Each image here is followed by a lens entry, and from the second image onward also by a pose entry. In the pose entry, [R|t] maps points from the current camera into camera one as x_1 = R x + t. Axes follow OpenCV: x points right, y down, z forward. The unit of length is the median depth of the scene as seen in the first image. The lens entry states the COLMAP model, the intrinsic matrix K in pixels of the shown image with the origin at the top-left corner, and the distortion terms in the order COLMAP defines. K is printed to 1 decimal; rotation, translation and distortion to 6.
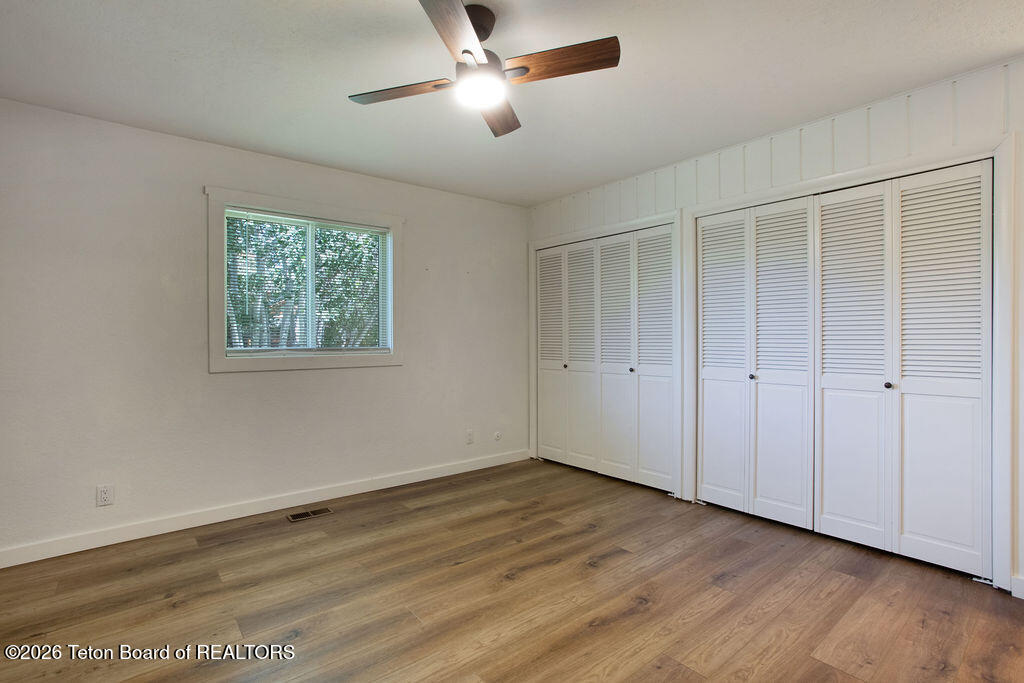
lens RADIAL K [[481.9, 0, 516.6], [0, 481.9, 343.9], [0, 0, 1]] dist [-0.058847, 0.032328]
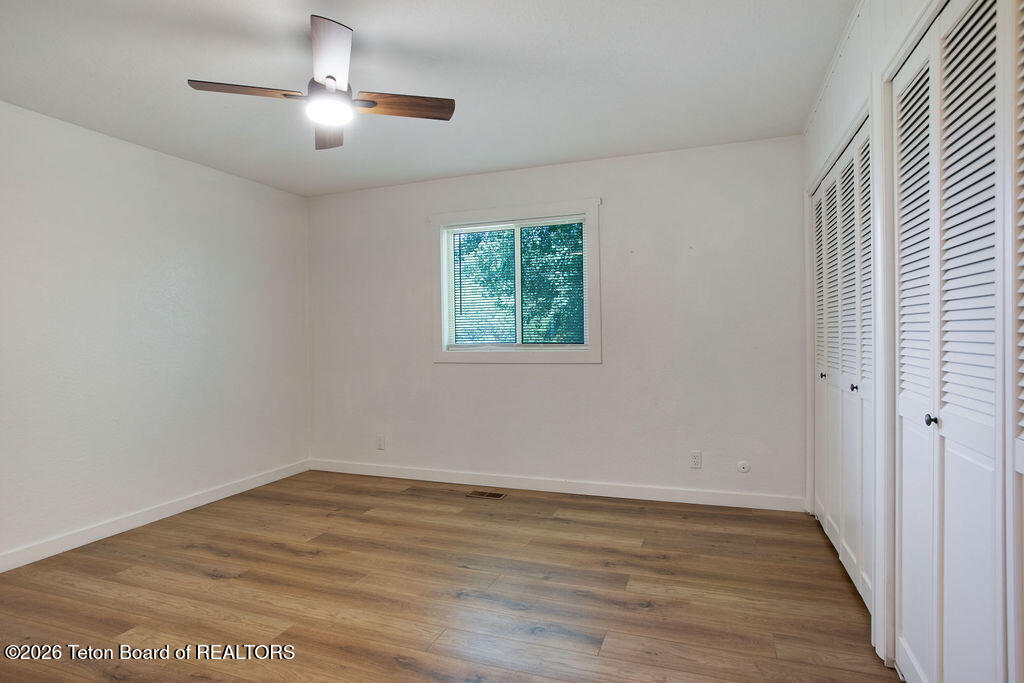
lens RADIAL K [[548.3, 0, 512.0], [0, 548.3, 341.5], [0, 0, 1]] dist [-0.057603, 0.032884]
pose [[0.500010, 0.002085, -0.866017, 0.723802], [0.005953, 0.999965, 0.005845, -0.006847], [0.865999, -0.008078, 0.499981, 0.430229]]
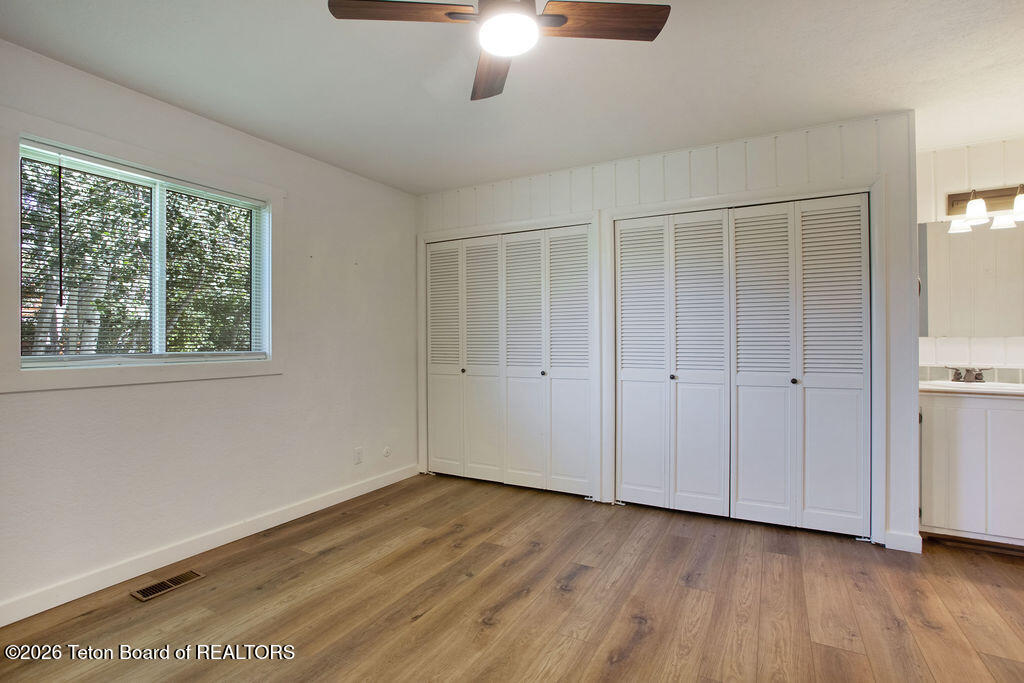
lens RADIAL K [[482.6, 0, 512.0], [0, 482.6, 341.5], [0, 0, 1]] dist [-0.071799, 0.031745]
pose [[0.930917, -0.001634, 0.365227, -0.213994], [0.005475, 0.999940, -0.009483, -0.000374], [-0.365189, 0.010828, 0.930870, 0.153013]]
